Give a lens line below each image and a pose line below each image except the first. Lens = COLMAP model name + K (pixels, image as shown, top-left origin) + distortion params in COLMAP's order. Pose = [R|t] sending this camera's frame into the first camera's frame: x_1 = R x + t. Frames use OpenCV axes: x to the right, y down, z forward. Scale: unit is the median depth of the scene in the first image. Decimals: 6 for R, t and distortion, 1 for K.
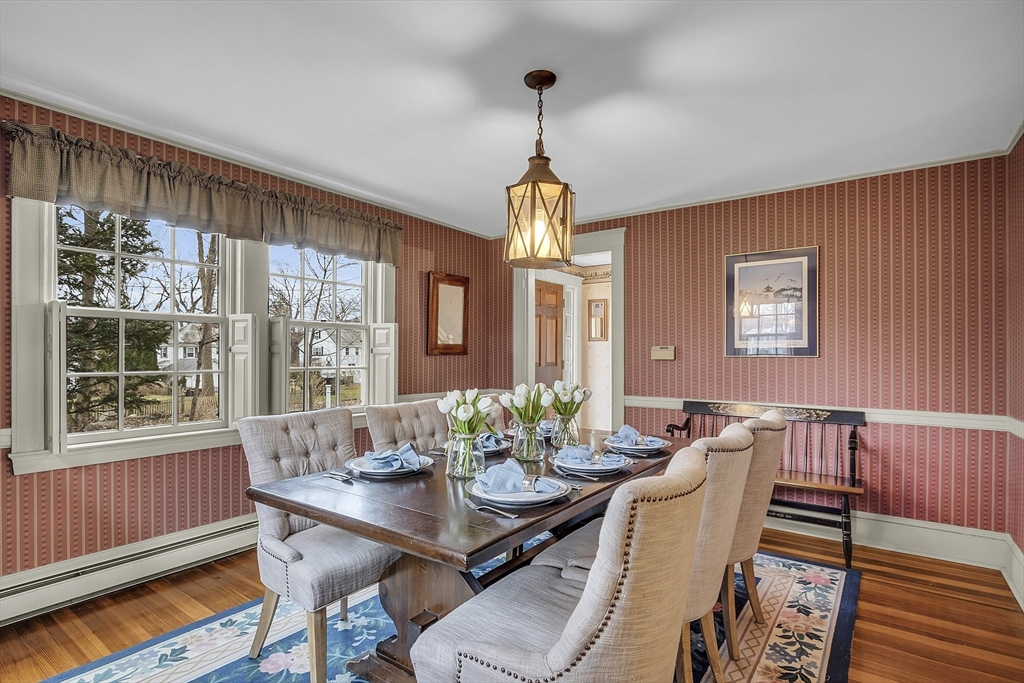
lens RADIAL K [[496.5, 0, 510.6], [0, 496.5, 357.9], [0, 0, 1]] dist [-0.011558, 0.001154]
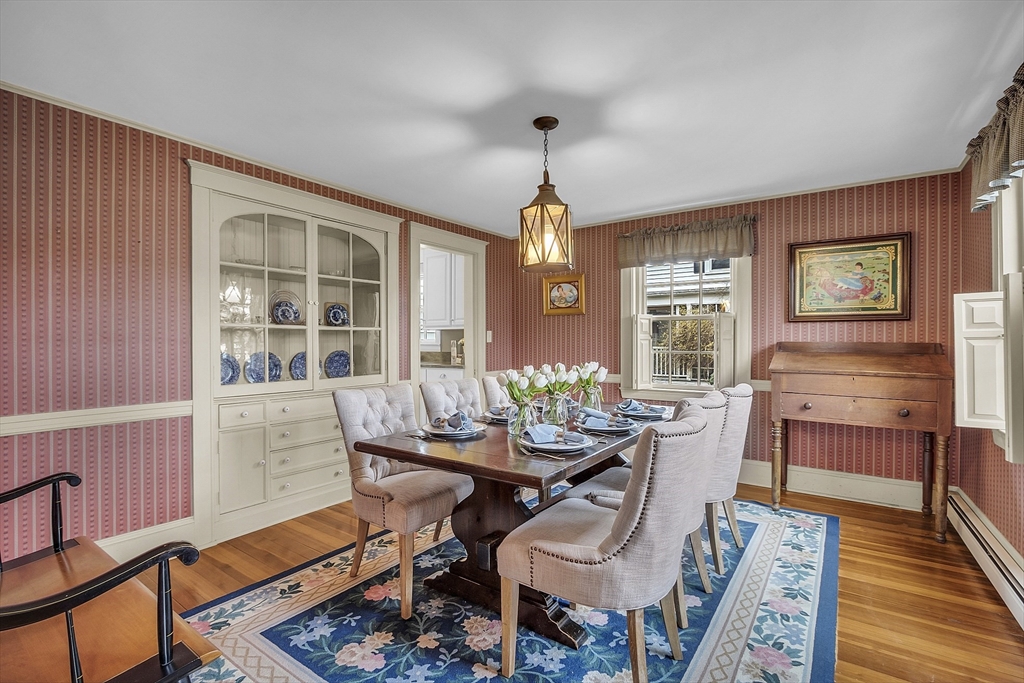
lens RADIAL K [[464.6, 0, 515.2], [0, 464.6, 351.8], [0, 0, 1]] dist [-0.010586, 0.000951]
pose [[-0.999826, 0.001598, -0.018611, 0.133126], [0.001122, 0.999672, 0.025590, -0.007696], [0.018646, 0.025565, -0.999499, 1.823697]]
